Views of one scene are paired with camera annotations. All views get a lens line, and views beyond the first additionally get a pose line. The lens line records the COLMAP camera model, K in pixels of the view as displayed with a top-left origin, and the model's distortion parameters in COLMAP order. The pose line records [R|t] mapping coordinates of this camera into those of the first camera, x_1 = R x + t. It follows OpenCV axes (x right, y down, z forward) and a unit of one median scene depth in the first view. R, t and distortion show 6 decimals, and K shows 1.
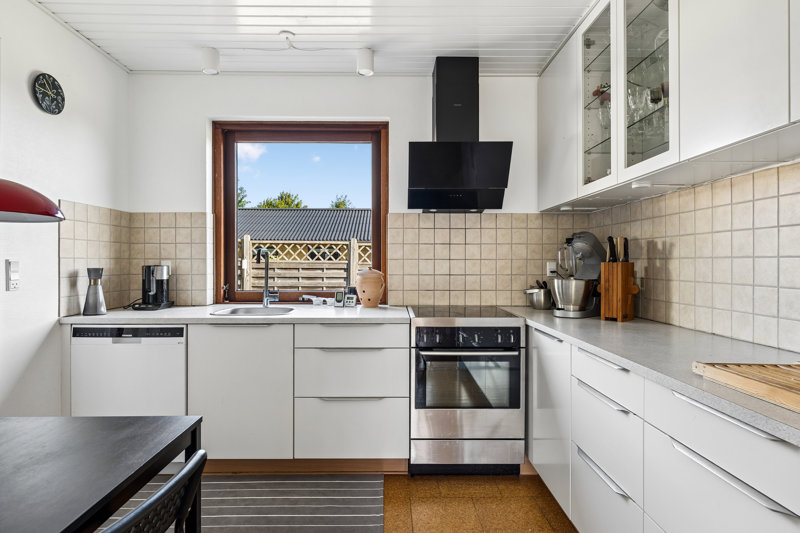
lens RADIAL K [[449.7, 0, 399.9], [0, 449.7, 262.5], [0, 0, 1]] dist [-0.004592, -0.000407]
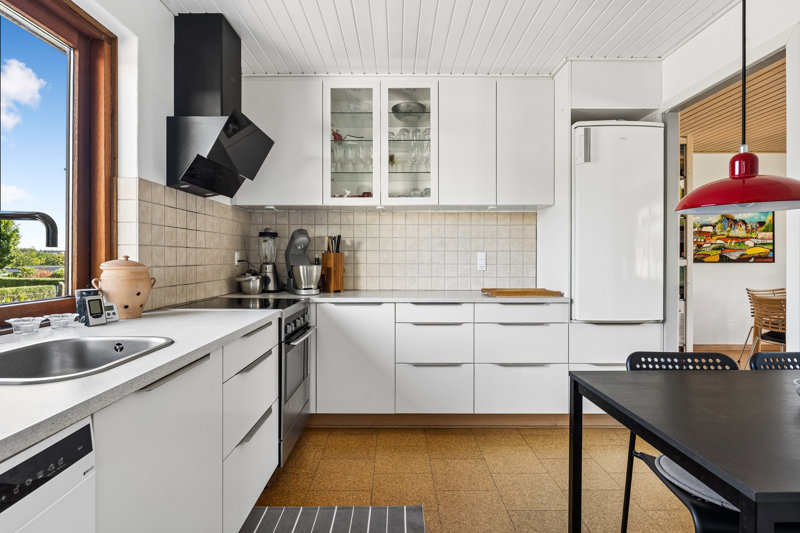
lens RADIAL K [[388.9, 0, 403.8], [0, 388.9, 261.9], [0, 0, 1]] dist [-0.006516, -0.000291]
pose [[0.003739, -0.011537, 0.999926, -0.783265], [-0.001251, 0.999933, 0.011541, 0.014207], [-0.999992, -0.001294, 0.003724, 0.756355]]
